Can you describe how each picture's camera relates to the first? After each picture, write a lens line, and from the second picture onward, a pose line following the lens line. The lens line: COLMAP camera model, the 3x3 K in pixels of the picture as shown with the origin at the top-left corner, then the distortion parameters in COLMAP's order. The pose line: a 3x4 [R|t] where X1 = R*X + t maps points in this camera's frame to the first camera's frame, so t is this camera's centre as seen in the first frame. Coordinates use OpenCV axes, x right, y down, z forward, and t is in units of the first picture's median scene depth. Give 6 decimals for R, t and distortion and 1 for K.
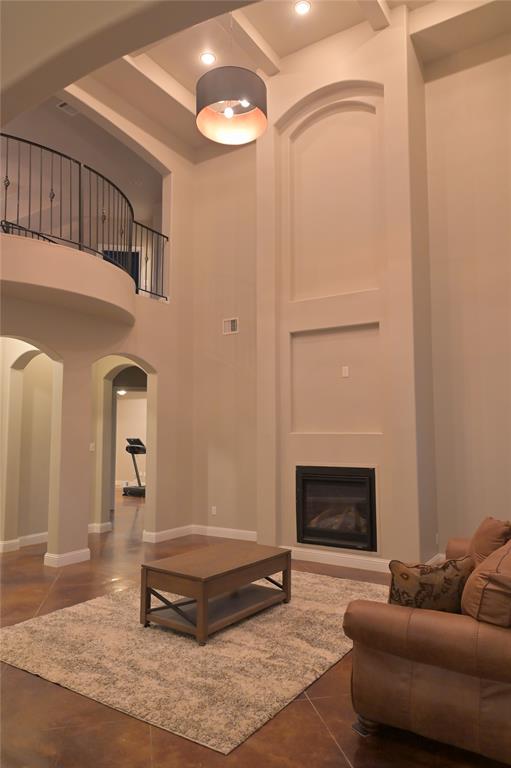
lens RADIAL K [[526.6, 0, 255.5], [0, 526.6, 384.0], [0, 0, 1]] dist [0.008805, -0.000974]
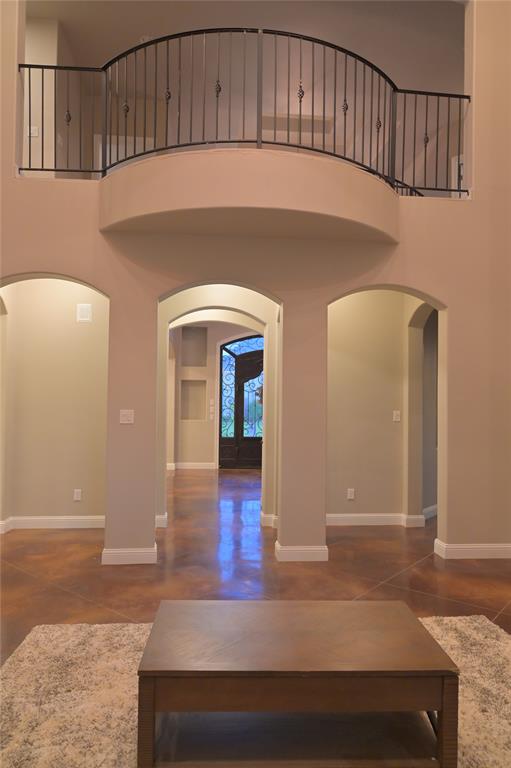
lens RADIAL K [[526.6, 0, 255.5], [0, 526.6, 384.0], [0, 0, 1]] dist [0.008805, -0.000974]
pose [[0.618337, -0.016641, -0.785736, 0.190159], [0.059773, 0.997876, 0.025904, 0.045526], [0.783636, -0.062983, 0.618019, 0.400832]]
